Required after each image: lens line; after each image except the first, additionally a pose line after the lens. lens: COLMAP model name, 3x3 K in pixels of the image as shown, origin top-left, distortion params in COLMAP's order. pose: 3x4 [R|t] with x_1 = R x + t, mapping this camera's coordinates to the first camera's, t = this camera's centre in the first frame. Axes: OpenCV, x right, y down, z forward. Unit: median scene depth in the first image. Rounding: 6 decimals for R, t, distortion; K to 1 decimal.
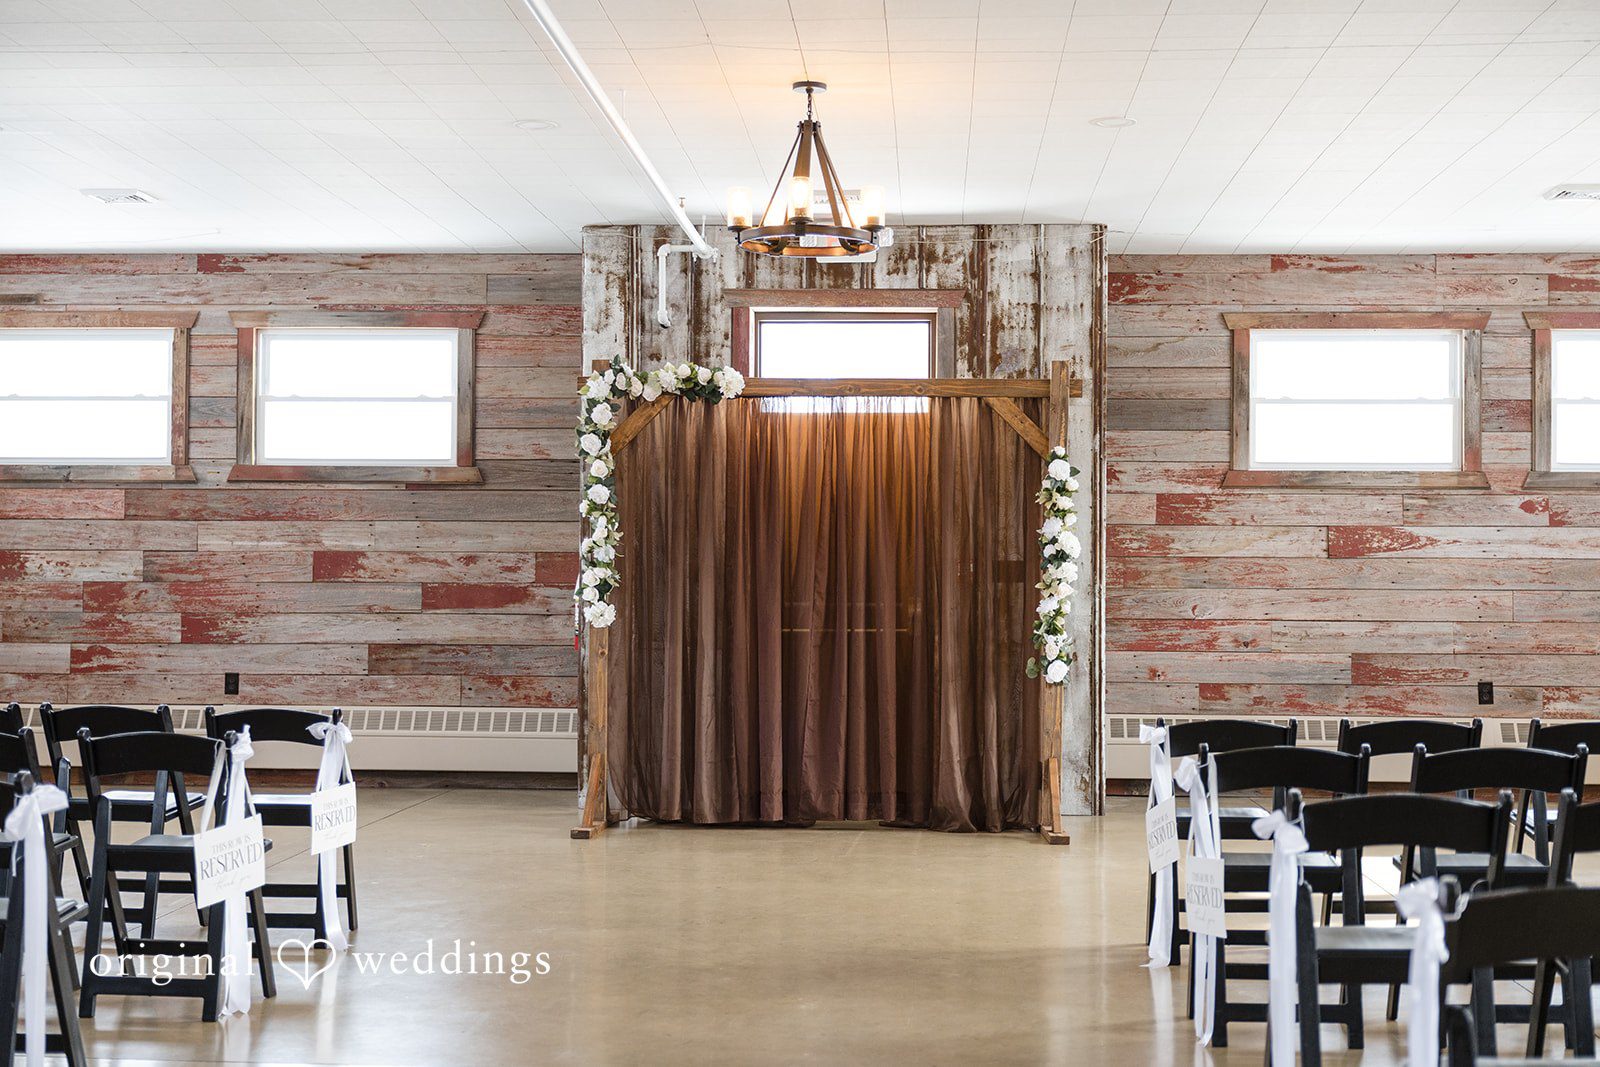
lens RADIAL K [[2392.2, 0, 800.0], [0, 2392.2, 533.5], [0, 0, 1]] dist [-0.005805, -0.050109]
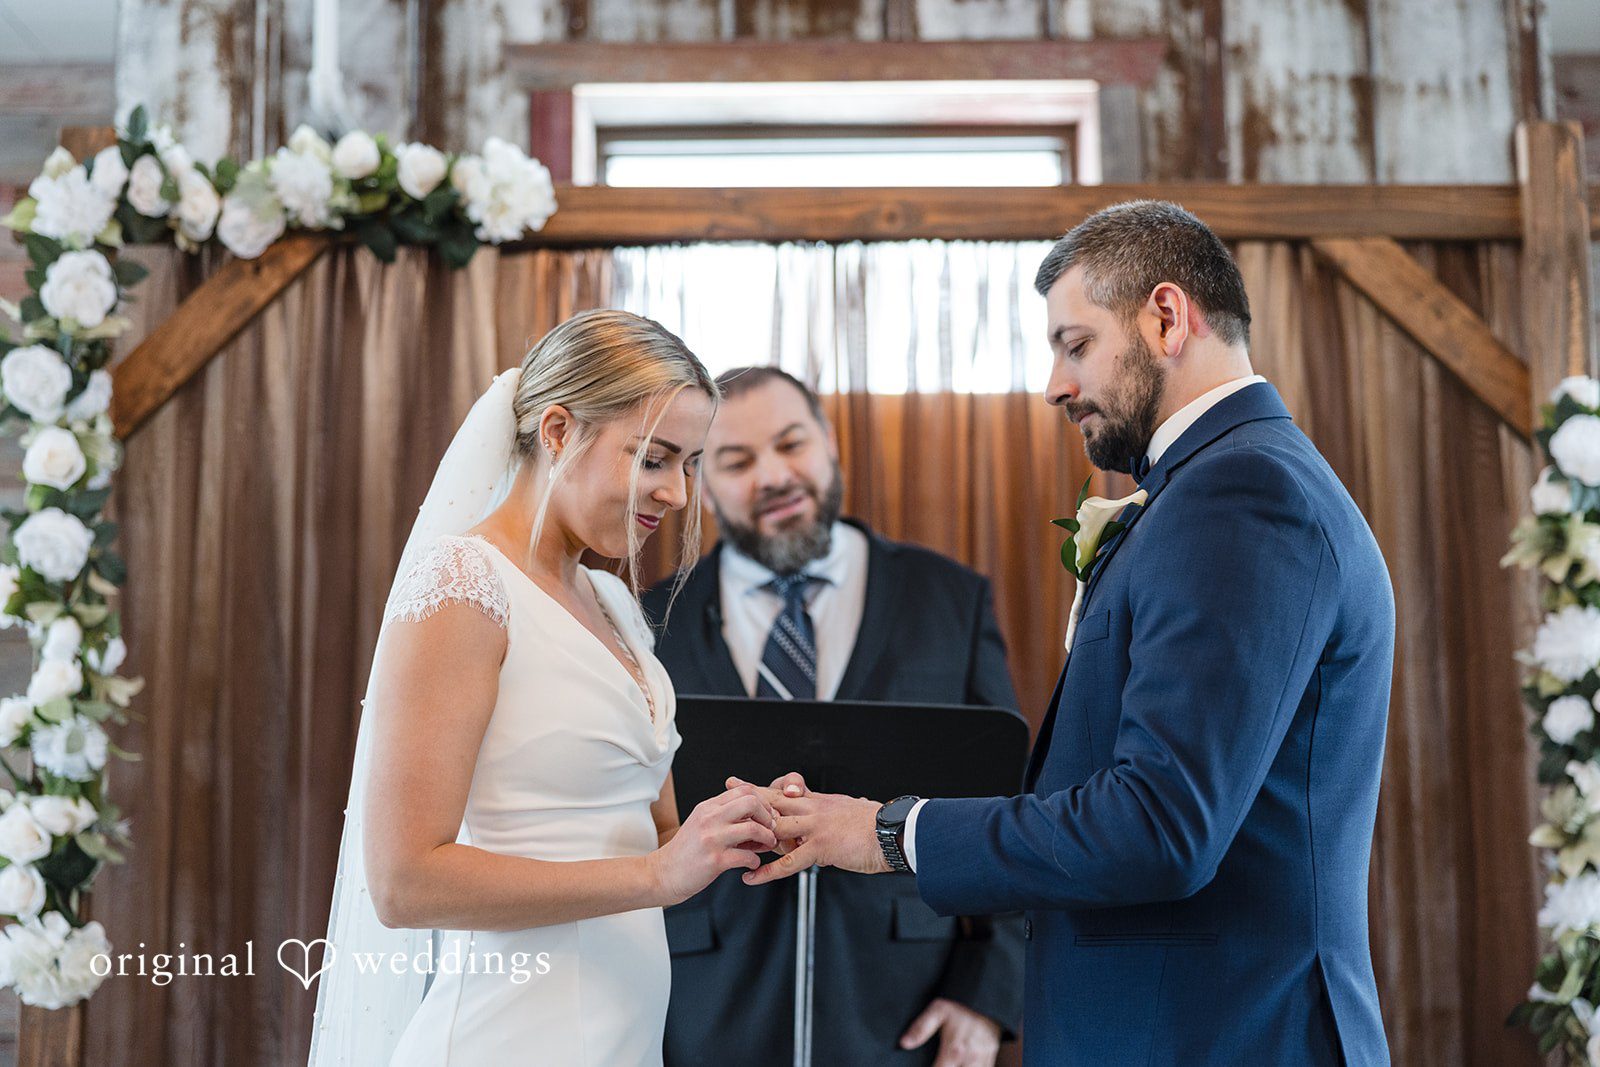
lens RADIAL K [[2392.2, 0, 800.0], [0, 2392.2, 533.5], [0, 0, 1]] dist [-0.005805, -0.050109]
pose [[0.998337, -0.007533, 0.057158, -0.008582], [0.014973, 0.991284, -0.130886, 0.020246], [-0.055674, 0.131524, 0.989748, 0.651153]]
